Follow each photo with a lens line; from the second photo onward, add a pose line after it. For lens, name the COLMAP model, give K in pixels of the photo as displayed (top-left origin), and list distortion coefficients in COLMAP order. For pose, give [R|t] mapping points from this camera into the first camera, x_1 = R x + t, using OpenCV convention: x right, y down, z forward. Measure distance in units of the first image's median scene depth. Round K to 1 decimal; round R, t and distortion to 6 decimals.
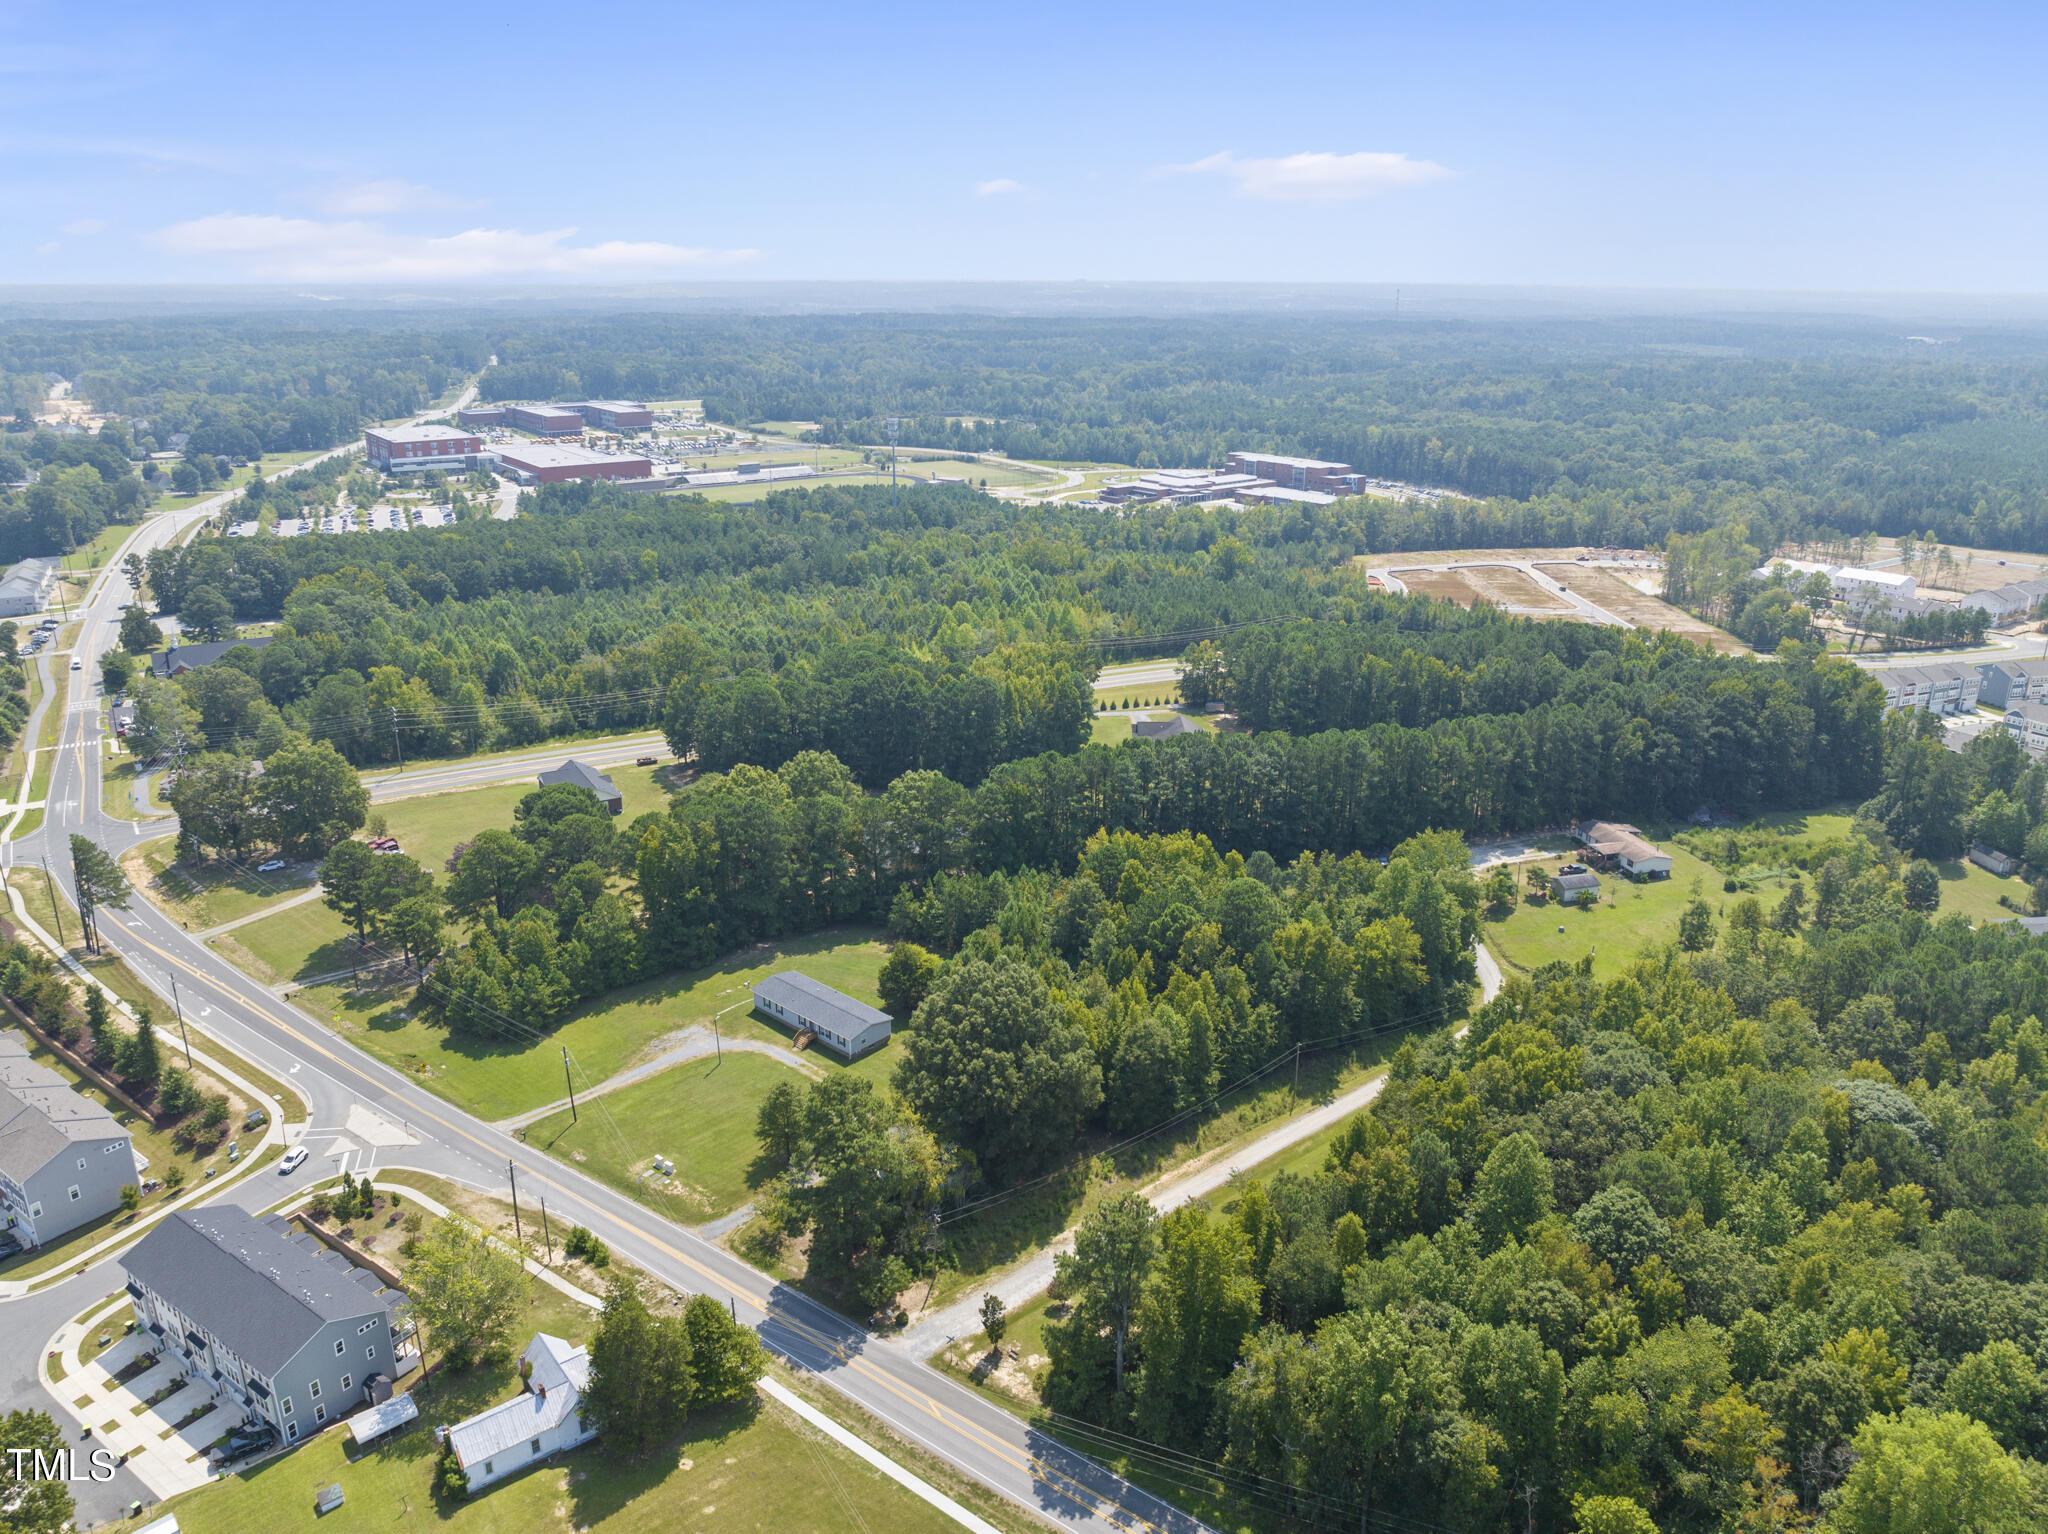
lens RADIAL K [[1440.1, 0, 1031.9], [0, 1440.1, 756.7], [0, 0, 1]] dist [-0.026096, -0.024928]
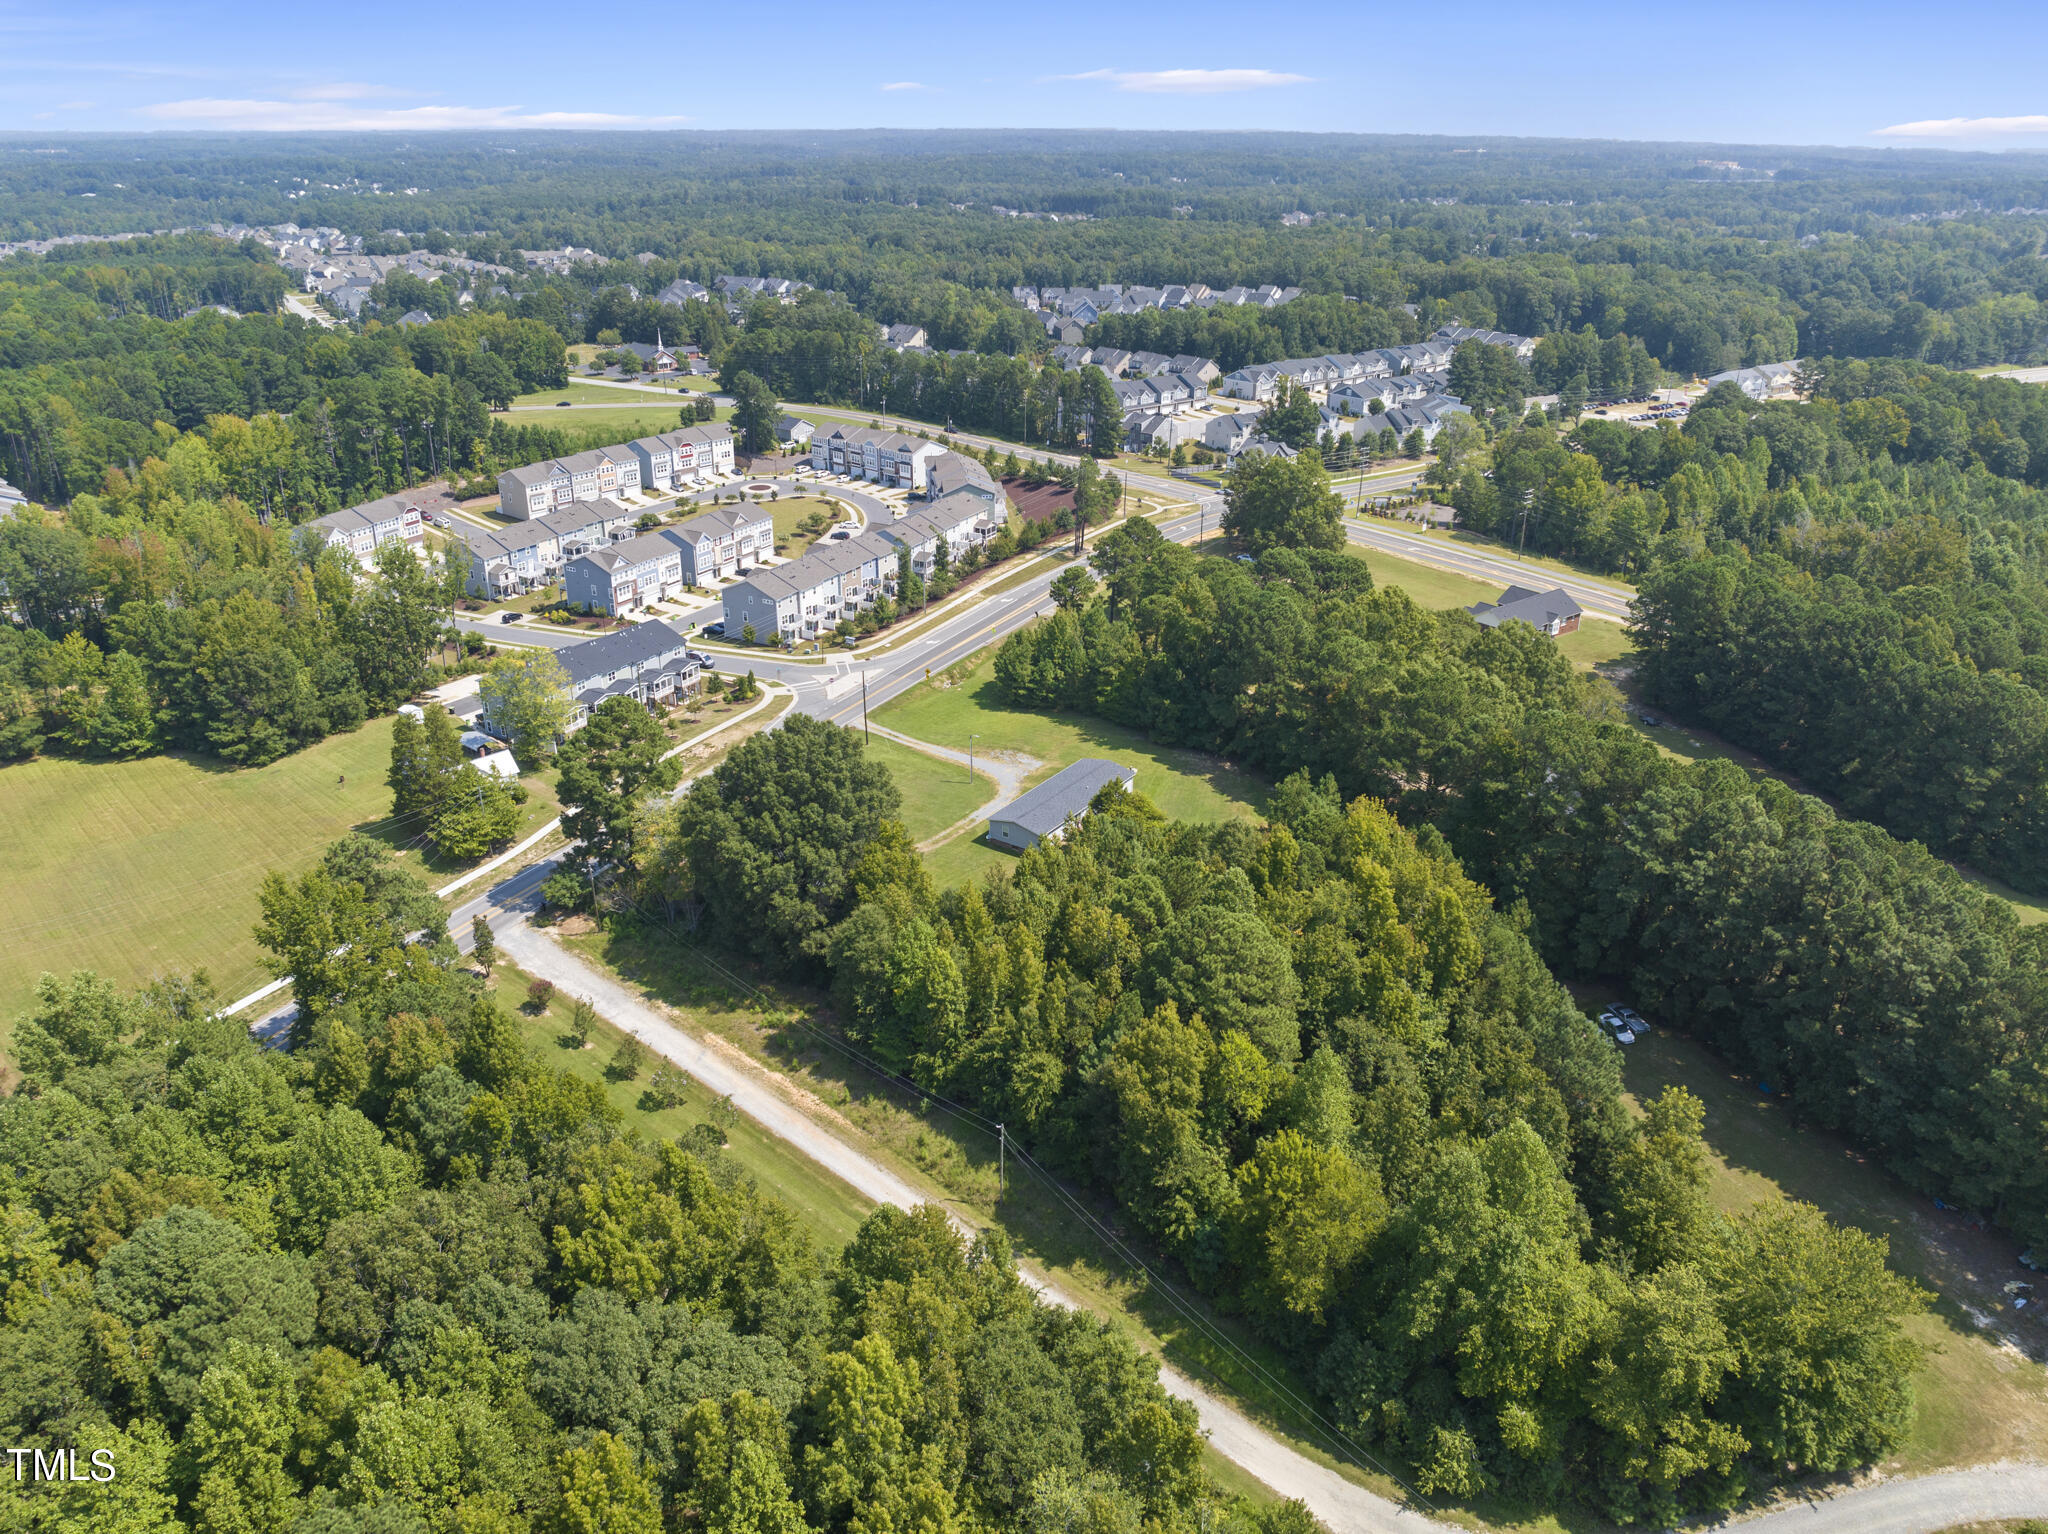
lens RADIAL K [[1443.4, 0, 1031.3], [0, 1443.4, 751.0], [0, 0, 1]] dist [-0.039439, 0.001956]
pose [[0.126857, 0.394165, -0.910242, 0.628356], [-0.325806, 0.883301, 0.337092, -0.137079], [0.936887, 0.253799, 0.240474, 0.766848]]
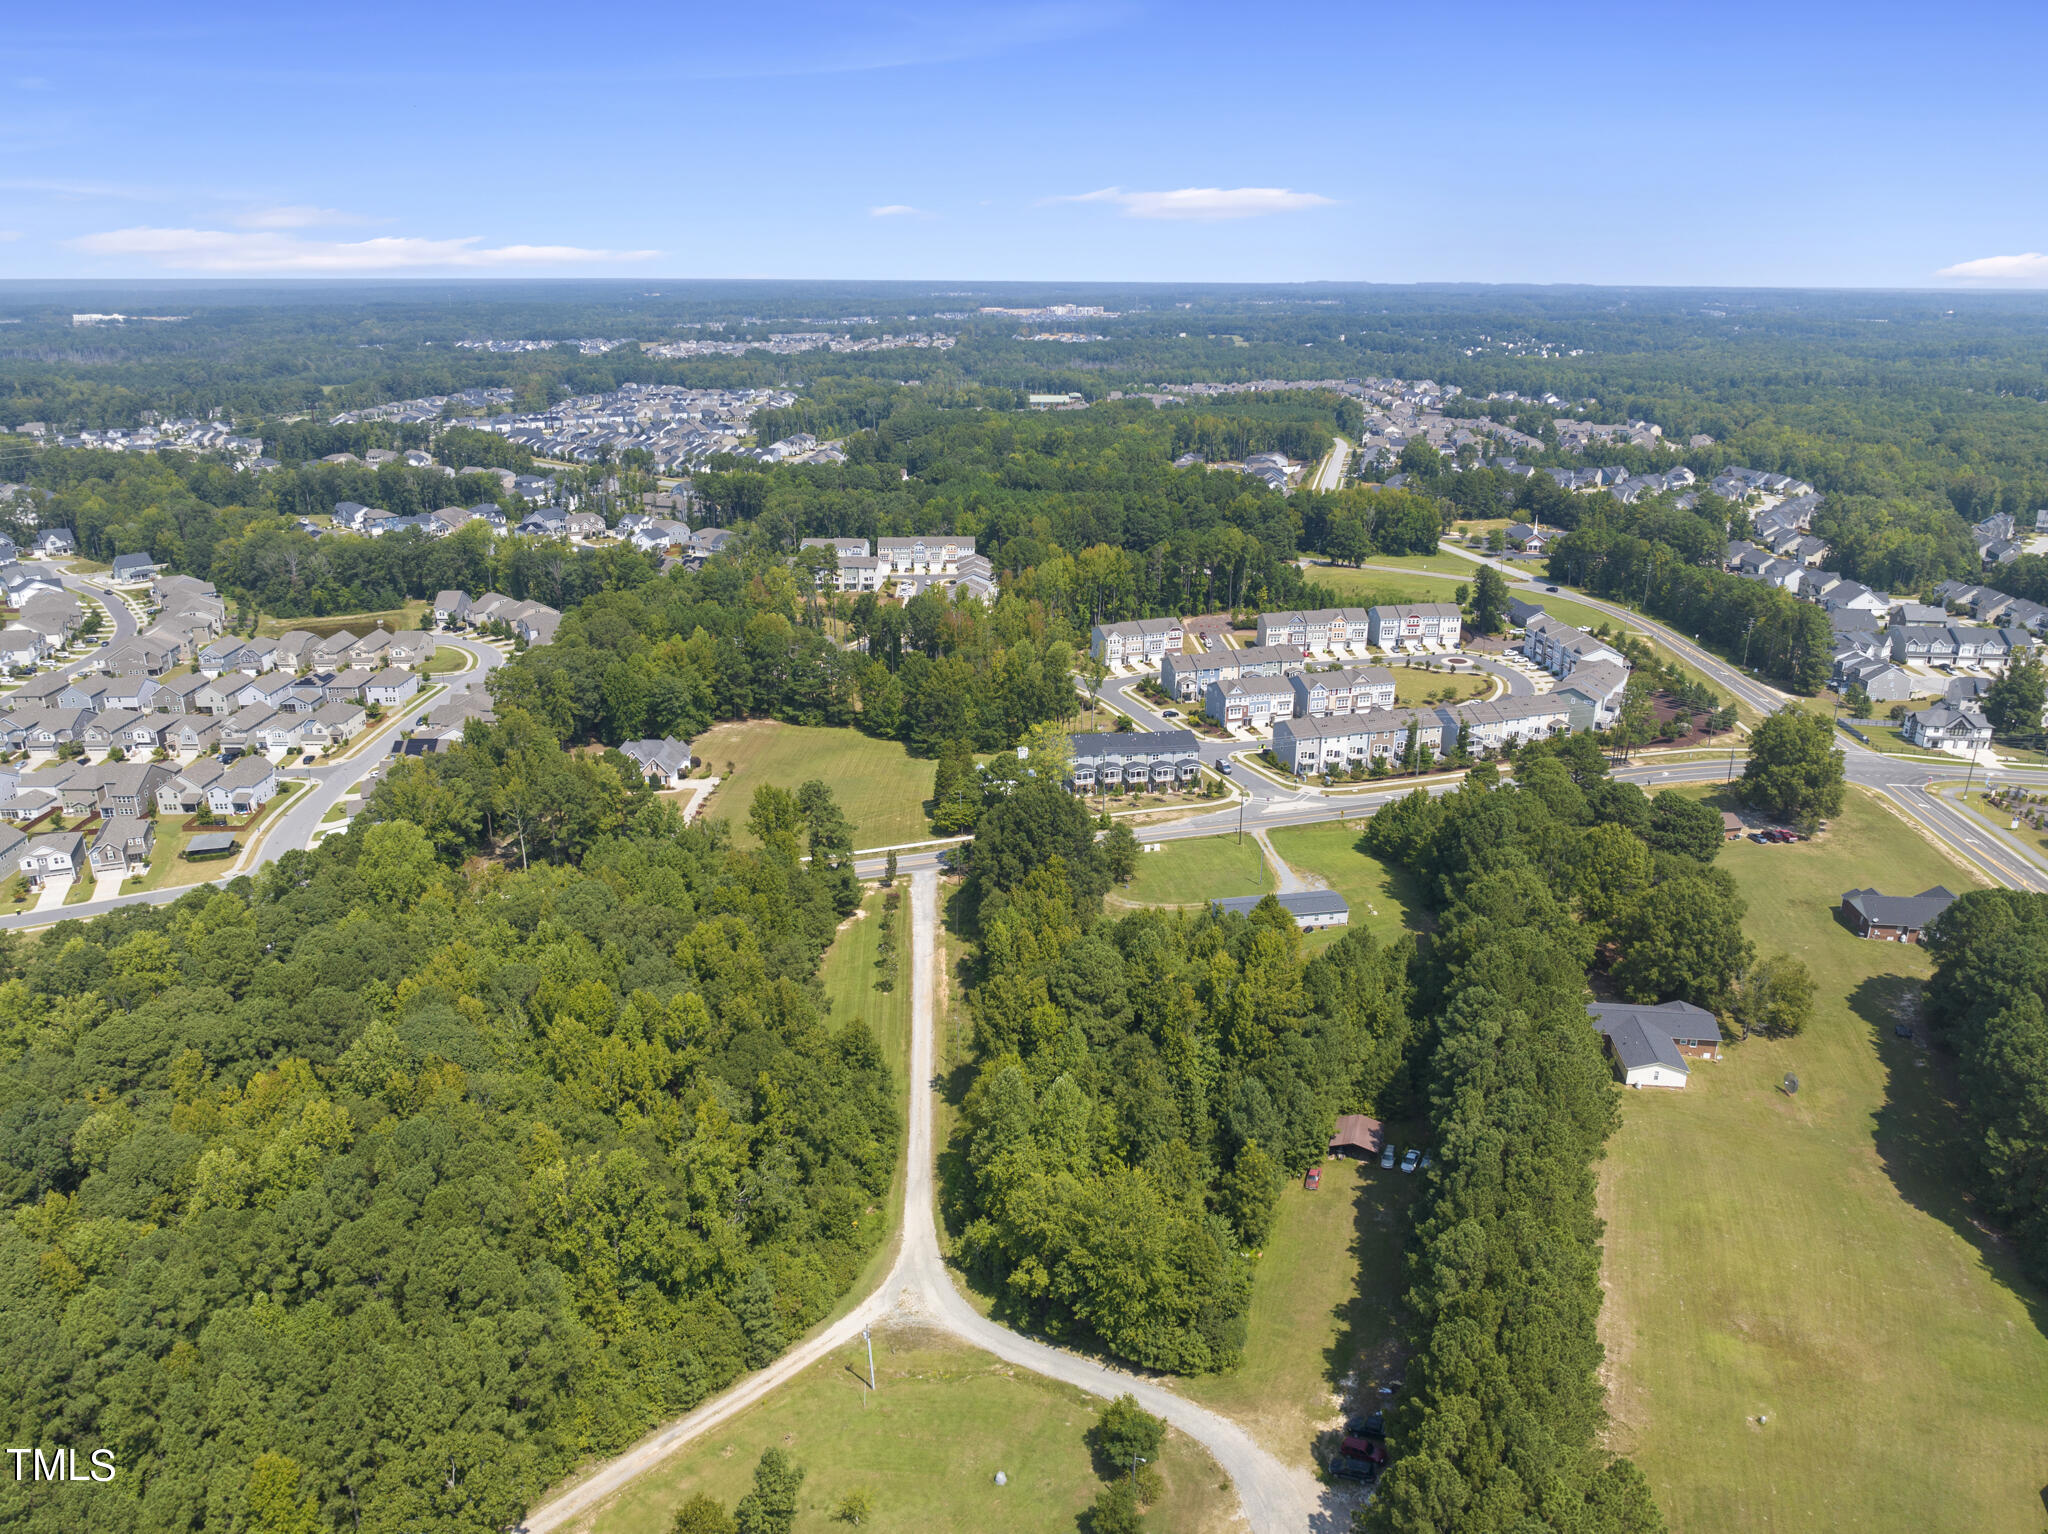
lens RADIAL K [[1435.9, 0, 1032.4], [0, 1435.9, 764.2], [0, 0, 1]] dist [-0.021698, -0.032137]
pose [[-0.609677, 0.252428, -0.751382, 0.825358], [-0.259160, 0.832357, 0.489916, -0.444051], [0.749086, 0.493419, -0.442050, 1.310104]]
